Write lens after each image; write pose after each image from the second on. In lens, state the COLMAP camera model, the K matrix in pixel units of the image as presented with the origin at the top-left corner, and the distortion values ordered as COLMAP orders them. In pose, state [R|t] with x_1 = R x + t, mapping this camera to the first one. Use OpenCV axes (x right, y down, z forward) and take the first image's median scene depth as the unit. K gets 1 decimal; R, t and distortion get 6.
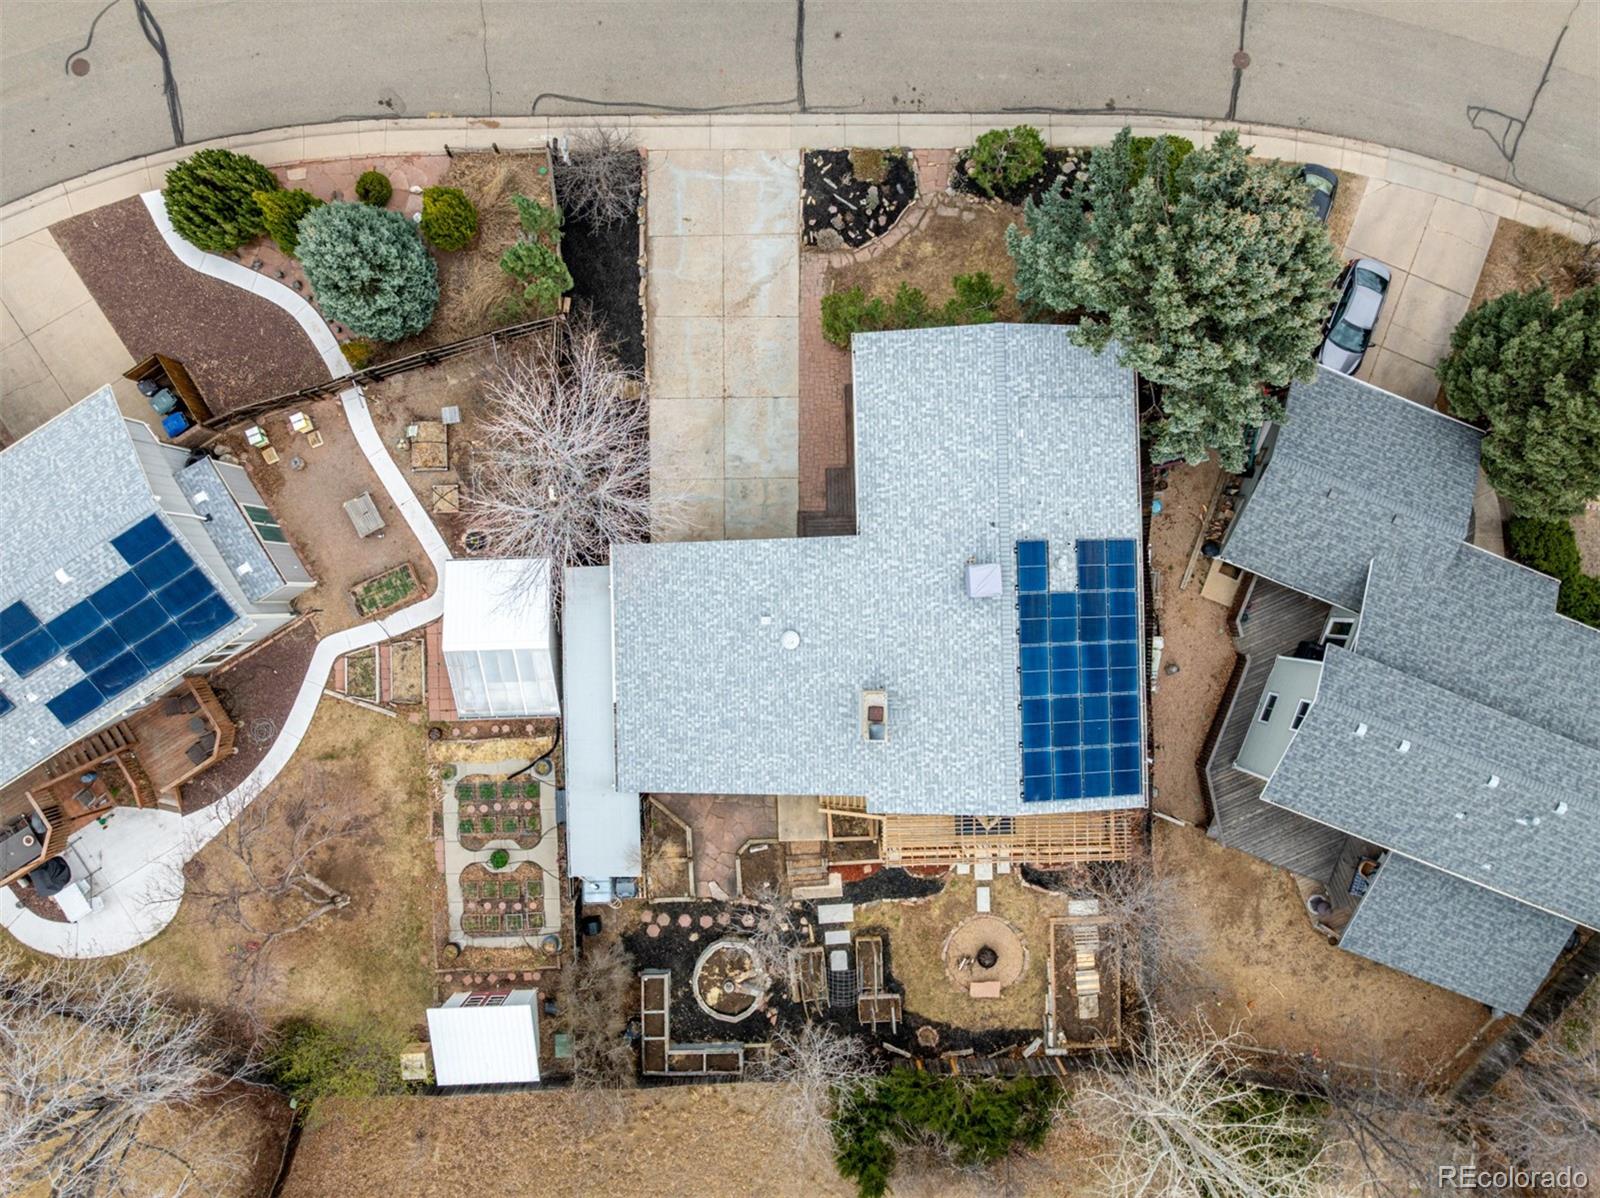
lens RADIAL K [[1117.2, 0, 802.6], [0, 1117.2, 597.5], [0, 0, 1]] dist [-0.005892, -0.001271]
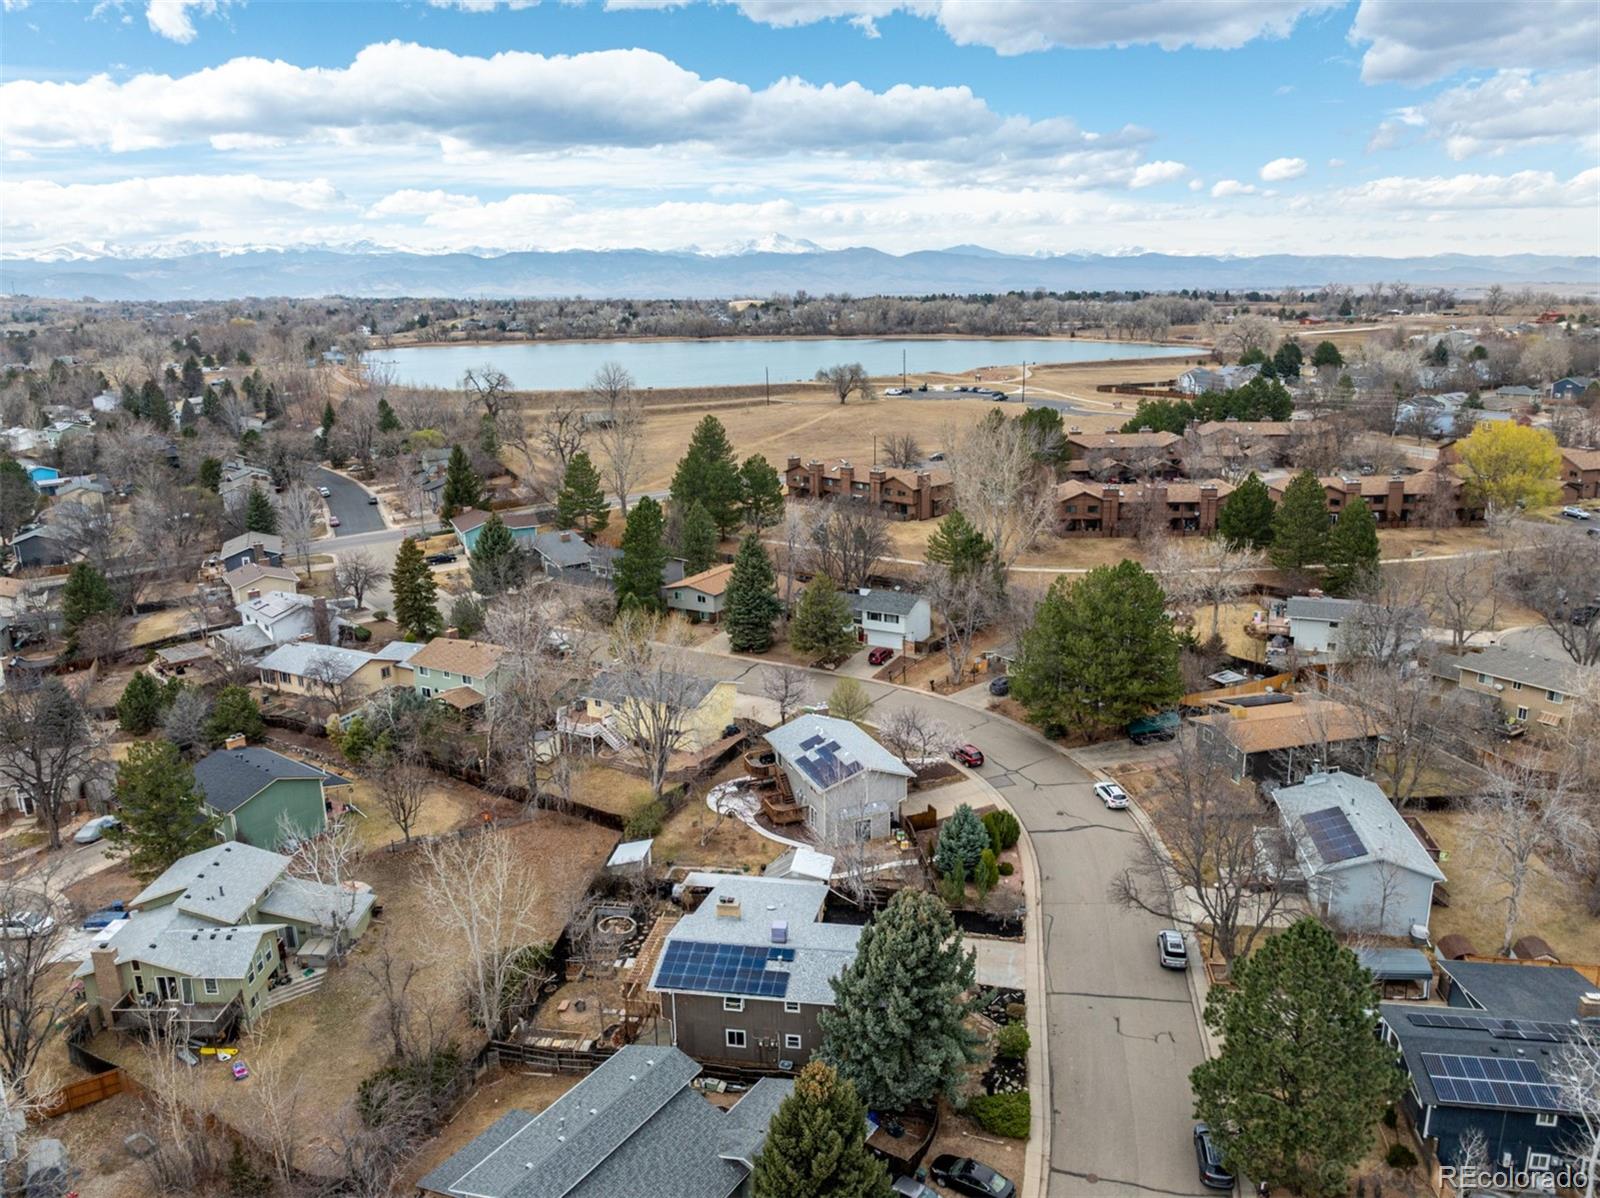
lens RADIAL K [[1117.2, 0, 799.8], [0, 1117.2, 598.9], [0, 0, 1]] dist [-0.005892, -0.001271]
pose [[-0.188567, 0.261966, -0.946476, 1.901717], [-0.981818, -0.028880, 0.187614, -0.412315], [0.021814, 0.964645, 0.262648, -0.145152]]
